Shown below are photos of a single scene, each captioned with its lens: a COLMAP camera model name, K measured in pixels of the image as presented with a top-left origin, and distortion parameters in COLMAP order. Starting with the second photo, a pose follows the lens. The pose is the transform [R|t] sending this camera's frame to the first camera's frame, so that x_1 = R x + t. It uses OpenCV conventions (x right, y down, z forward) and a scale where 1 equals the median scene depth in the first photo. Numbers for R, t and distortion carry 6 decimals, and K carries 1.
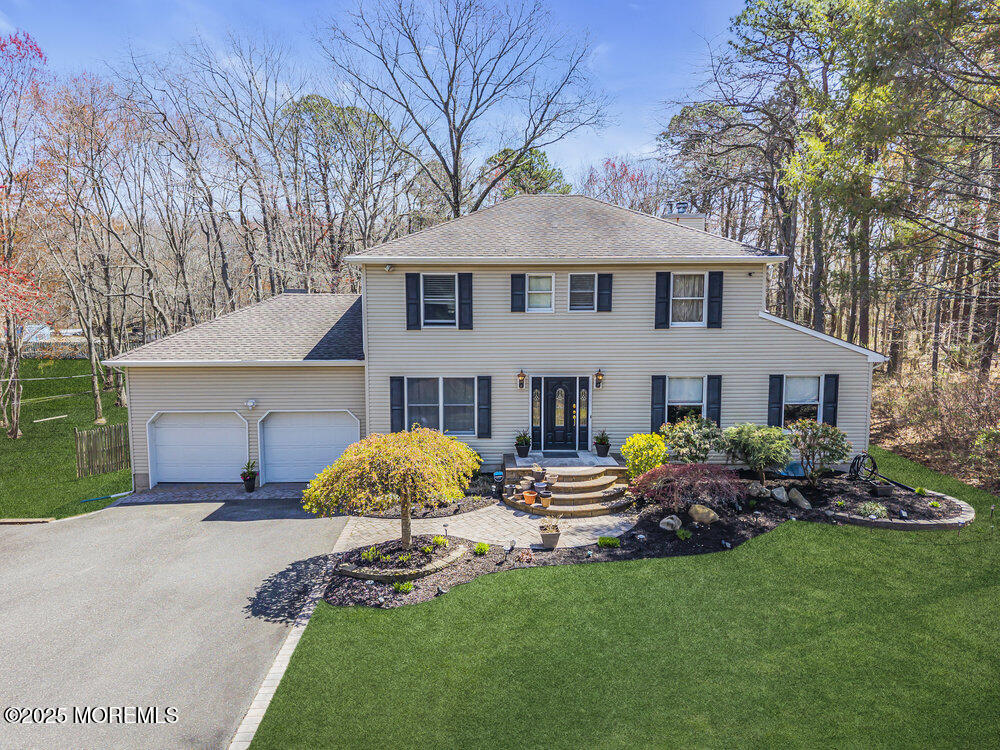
lens RADIAL K [[700.0, 0, 501.9], [0, 700.0, 376.2], [0, 0, 1]] dist [0.026764, -0.034046]
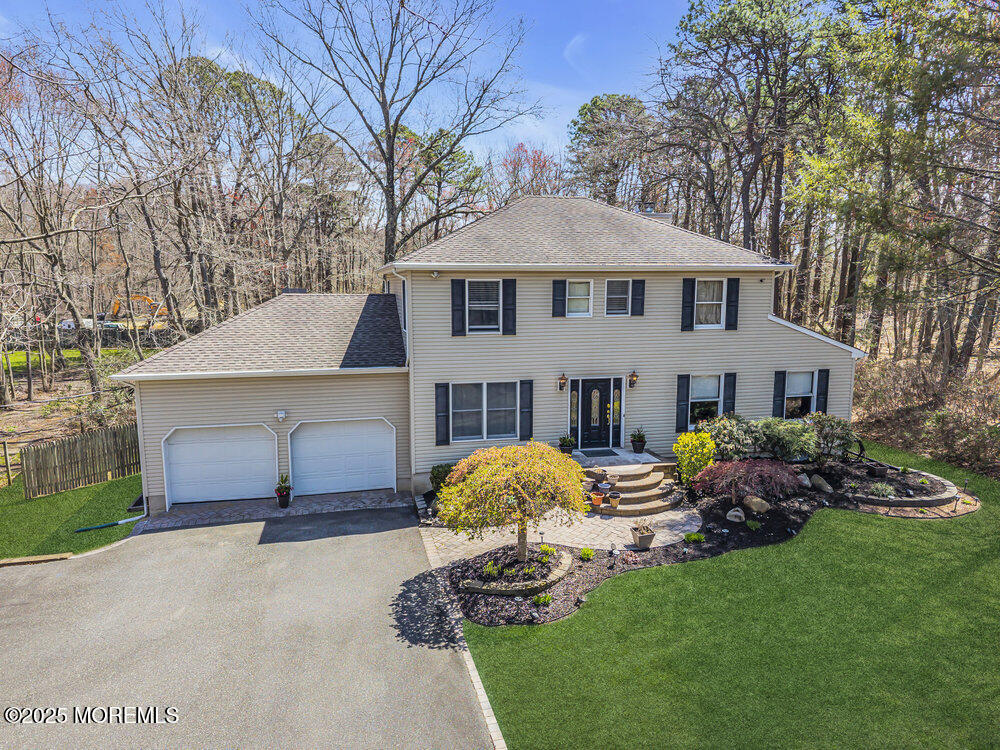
lens RADIAL K [[700.0, 0, 501.9], [0, 700.0, 376.2], [0, 0, 1]] dist [0.026764, -0.034046]
pose [[0.975908, -0.028470, 0.216317, -0.283816], [0.019810, 0.998917, 0.042097, -0.049933], [-0.217281, -0.036798, 0.975415, 0.012776]]
